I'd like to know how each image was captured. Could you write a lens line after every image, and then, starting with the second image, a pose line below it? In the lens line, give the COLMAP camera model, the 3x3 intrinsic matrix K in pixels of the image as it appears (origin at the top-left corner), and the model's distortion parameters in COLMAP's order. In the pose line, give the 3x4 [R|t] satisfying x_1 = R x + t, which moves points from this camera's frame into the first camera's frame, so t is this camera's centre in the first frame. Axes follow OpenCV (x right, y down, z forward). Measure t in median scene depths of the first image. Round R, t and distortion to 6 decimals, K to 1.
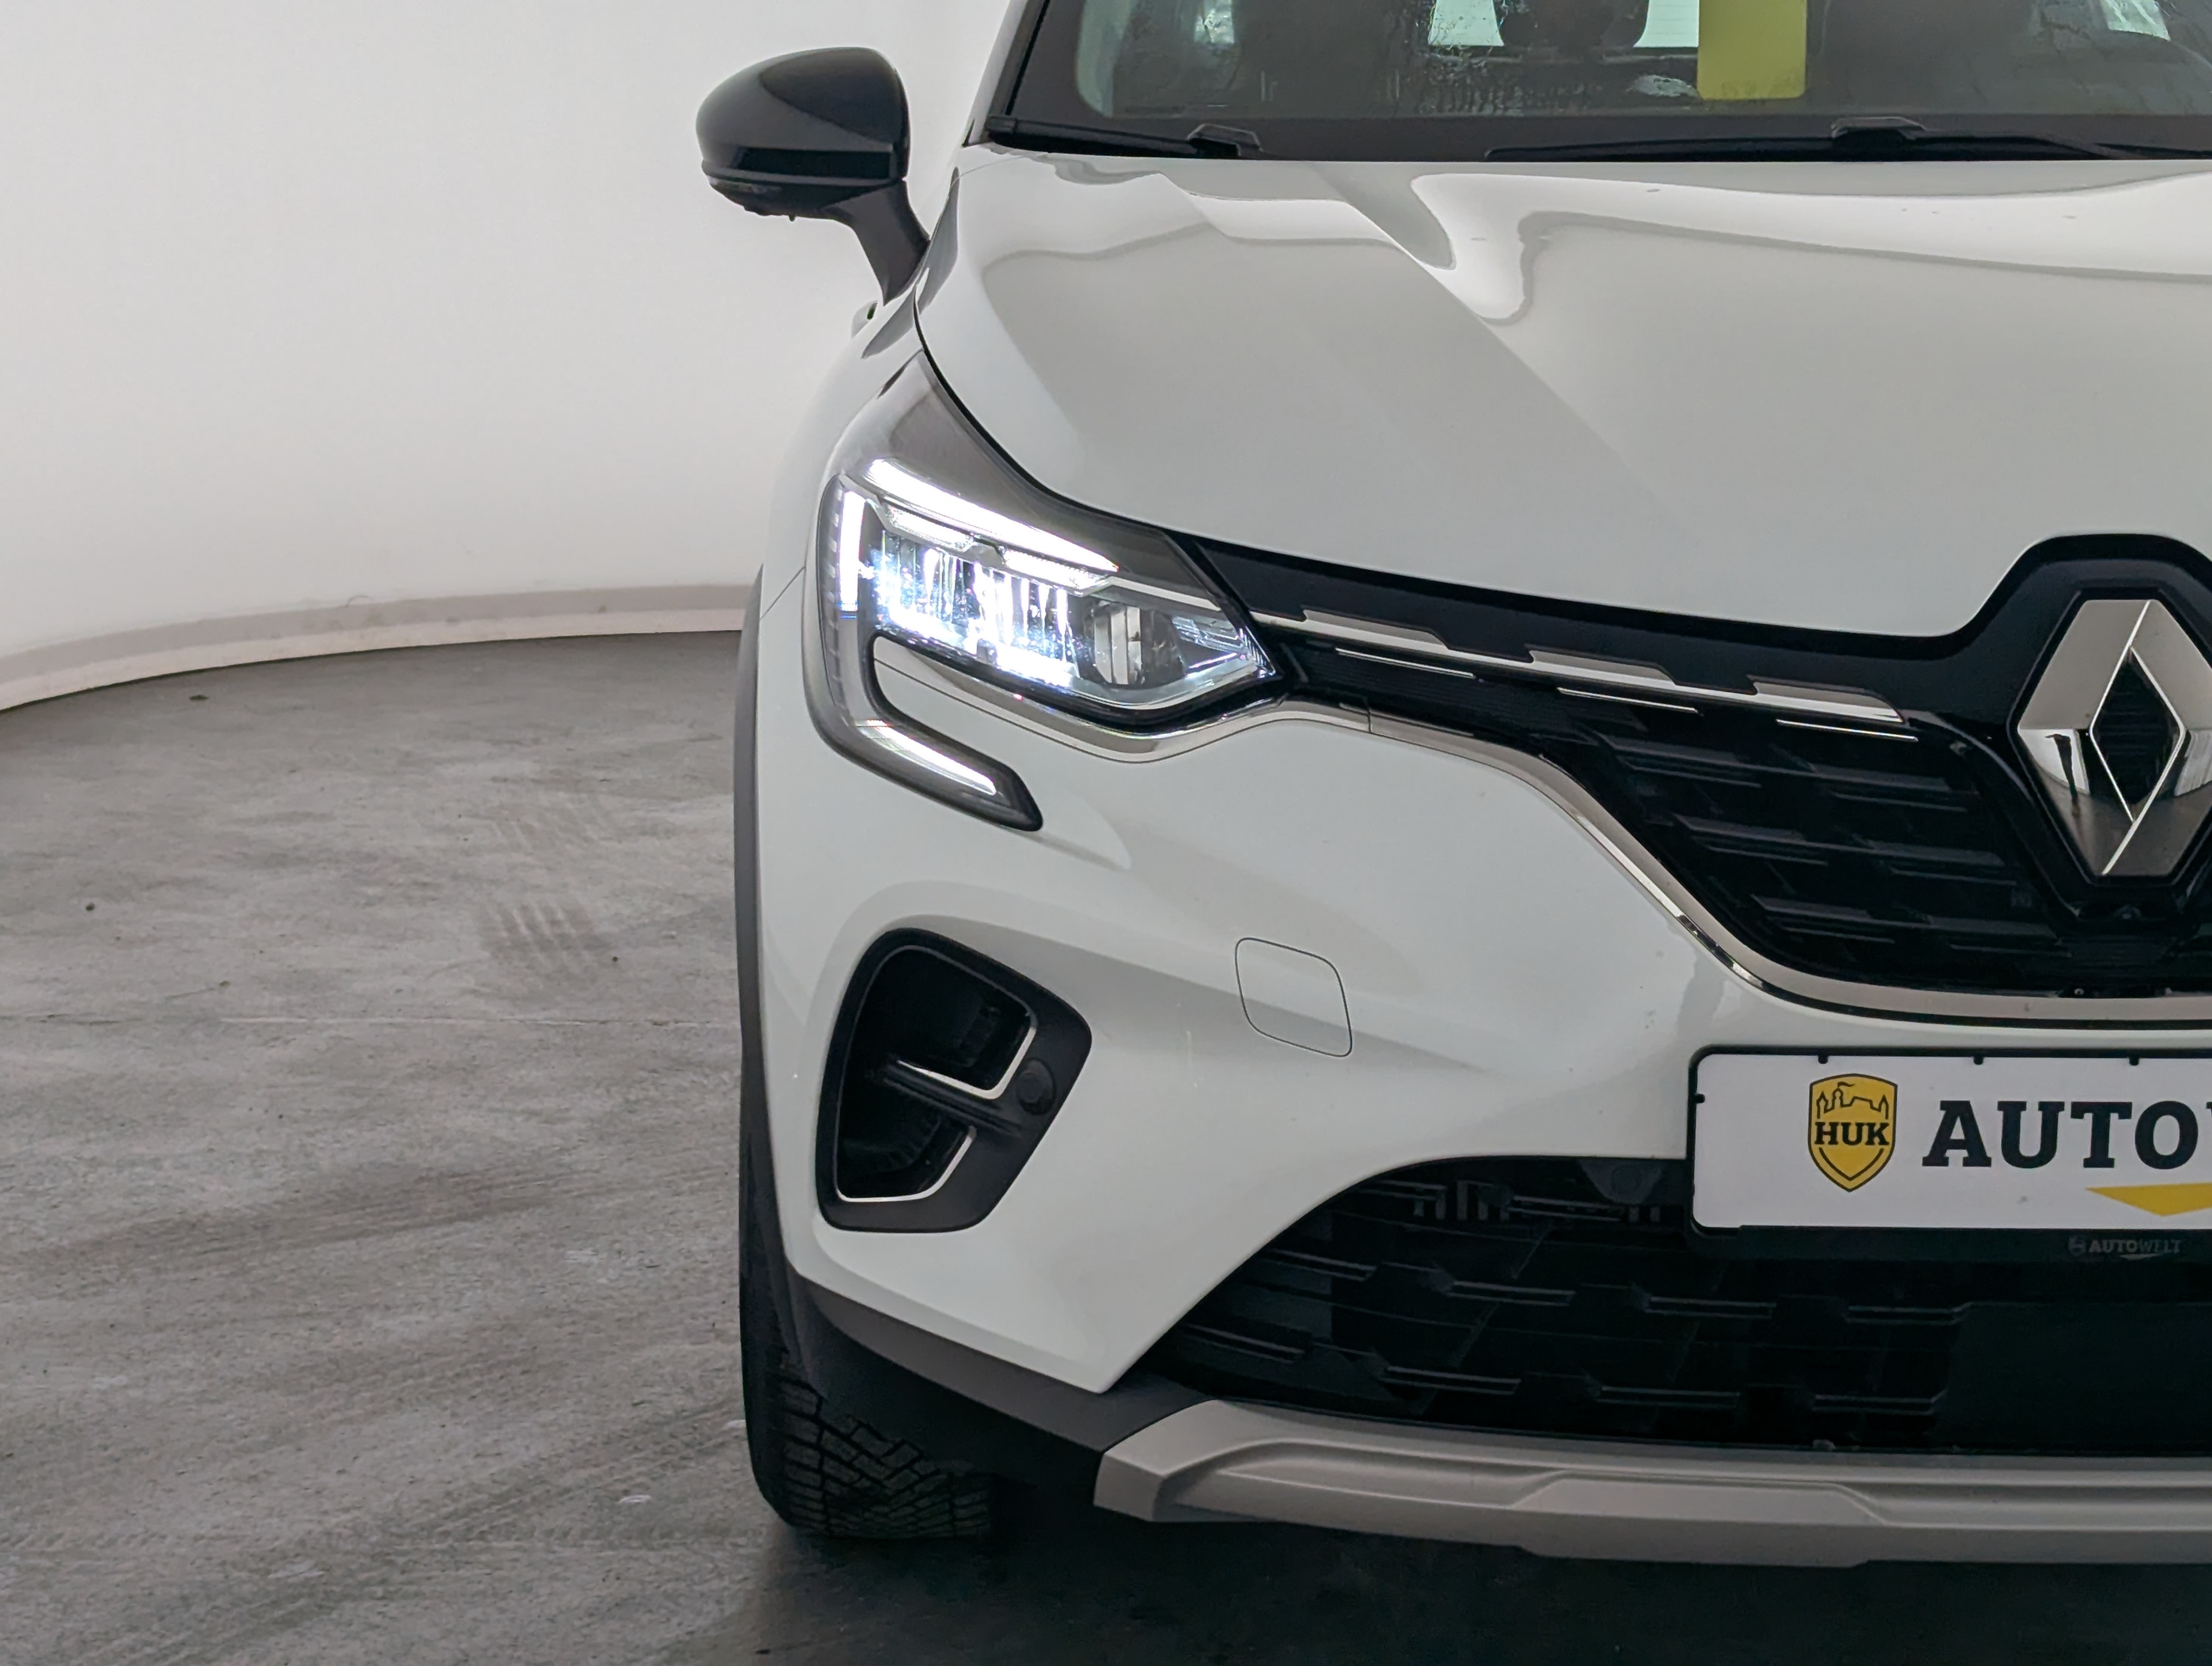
lens RADIAL K [[4059.1, 0, 1173.3], [0, 4059.1, 835.1], [0, 0, 1]] dist [0.235154, 0.000000]
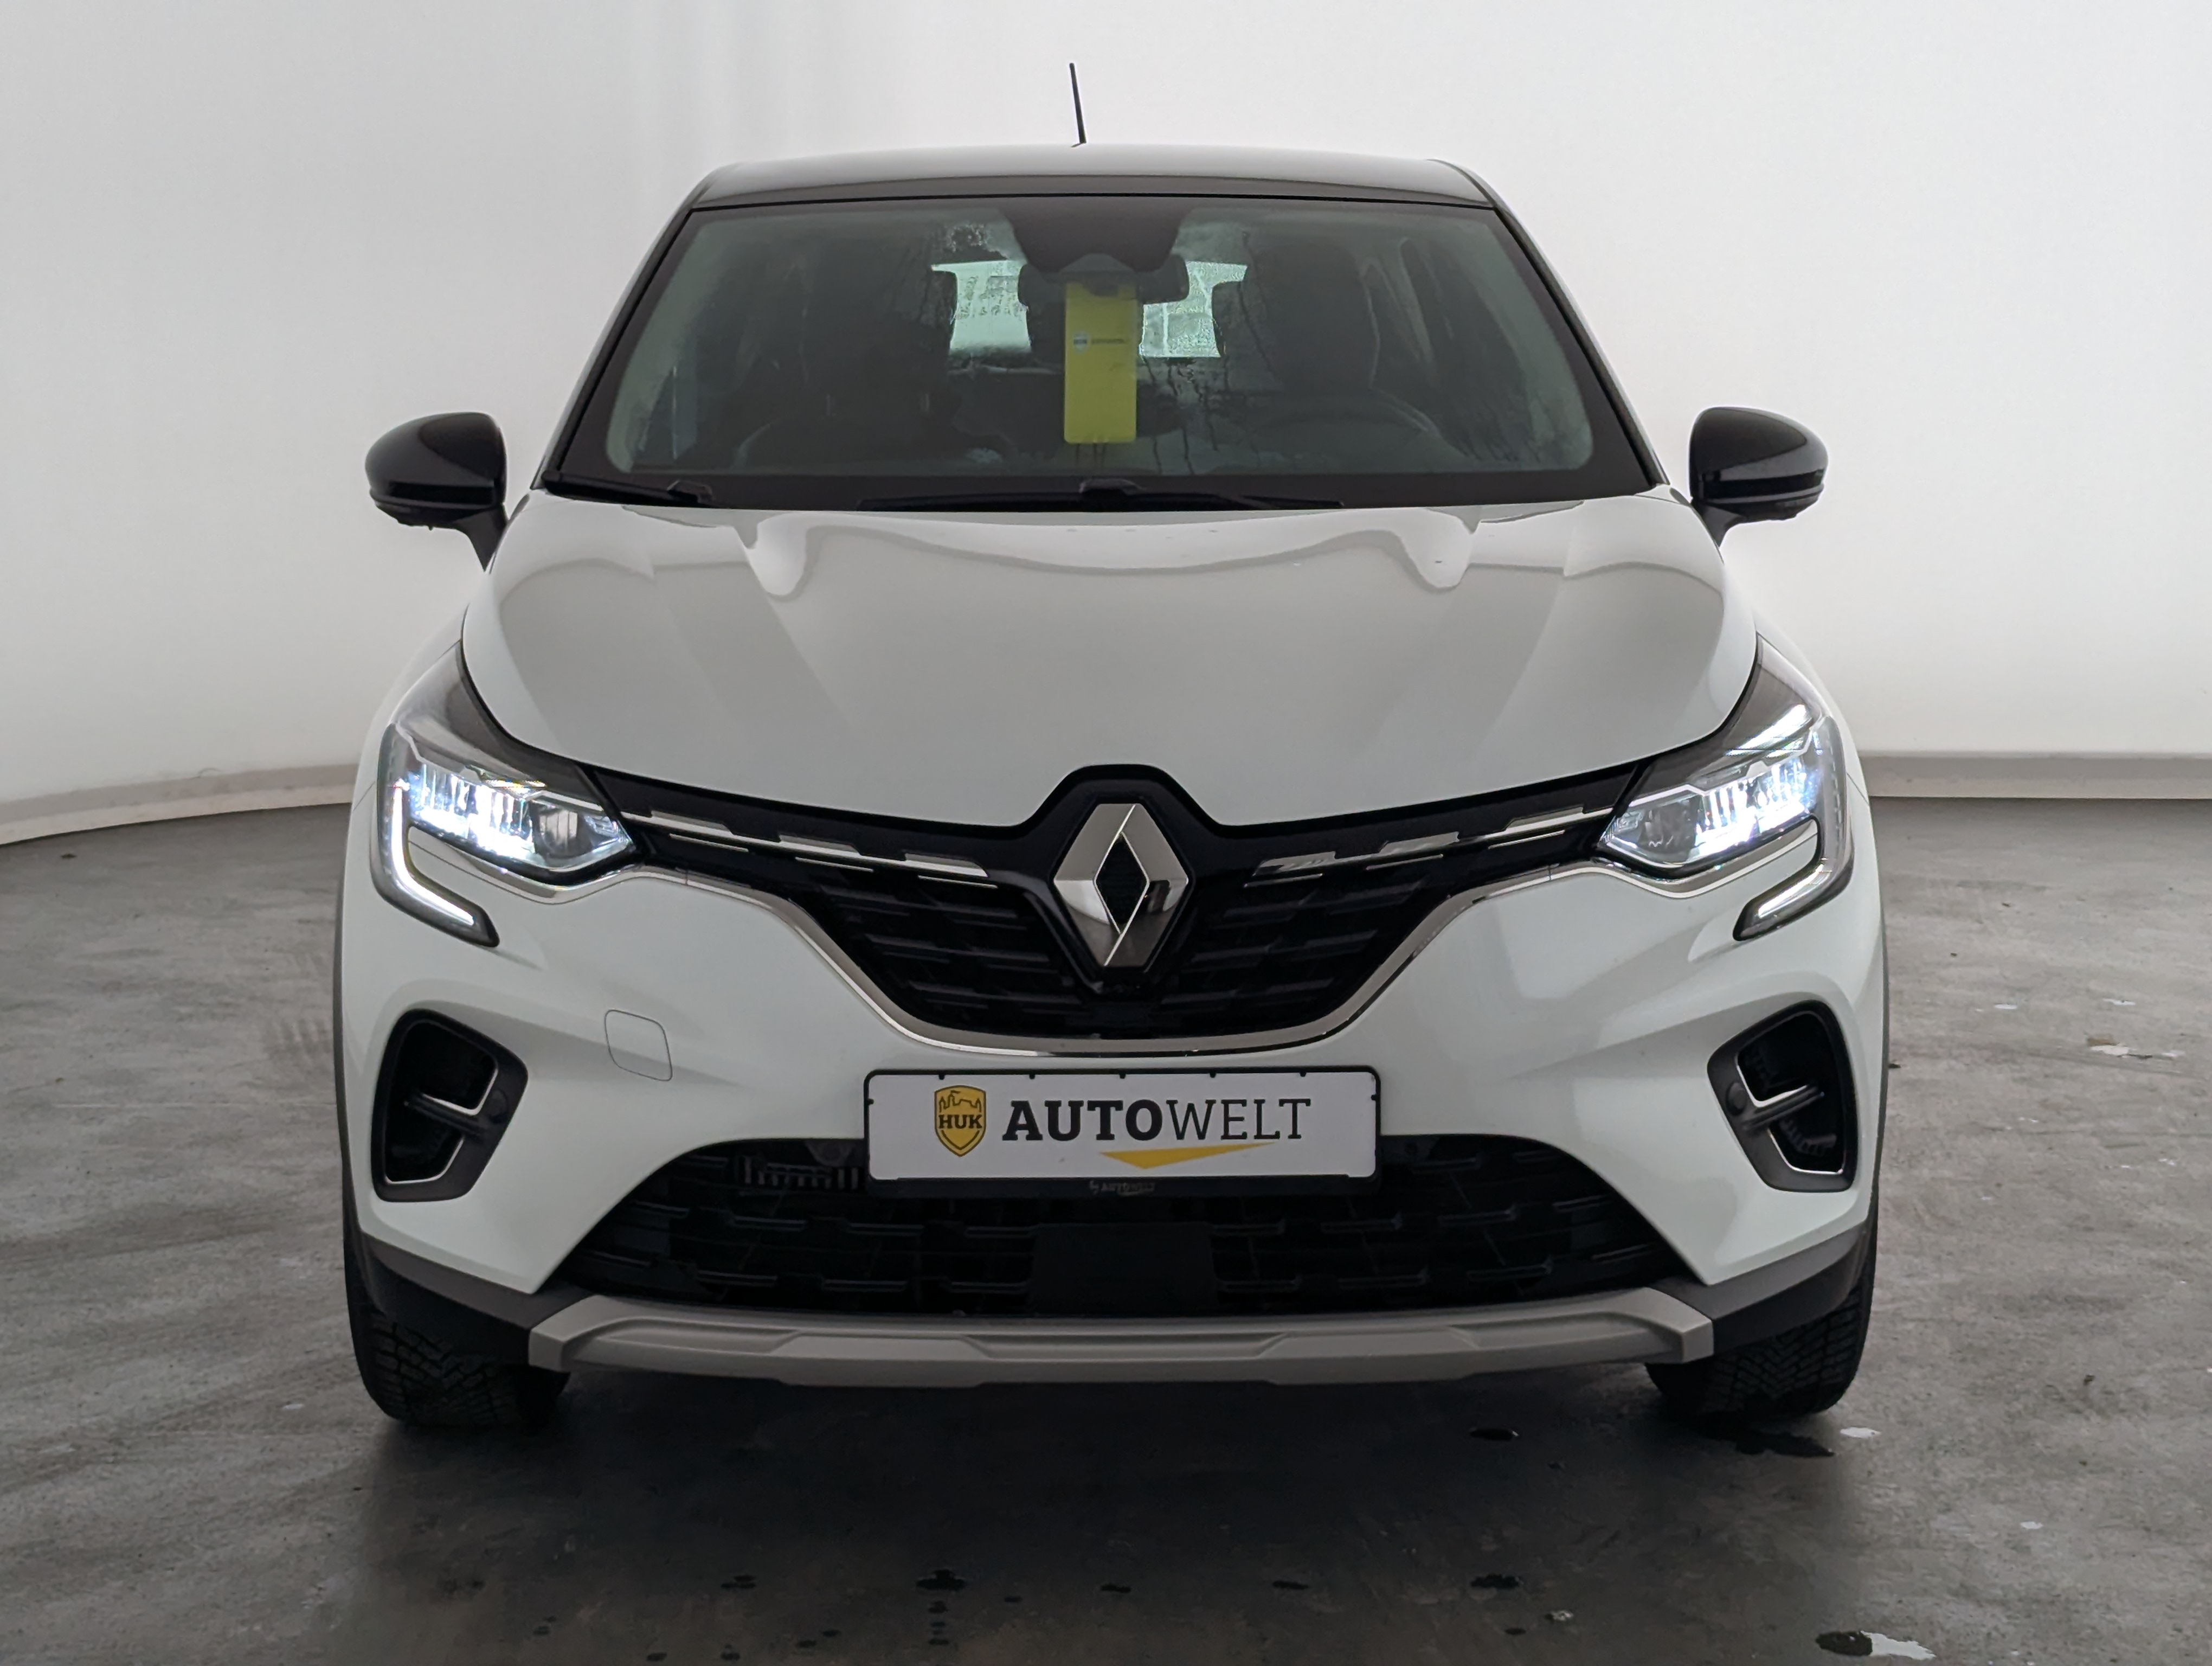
lens RADIAL K [[4059.1, 0, 1057.7], [0, 4059.1, 752.7], [0, 0, 1]] dist [0.235154, 0.000000]
pose [[0.999884, -0.008459, -0.012699, 0.214873], [0.007763, 0.998516, -0.053906, 0.011144], [0.013136, 0.053801, 0.998465, -0.638490]]
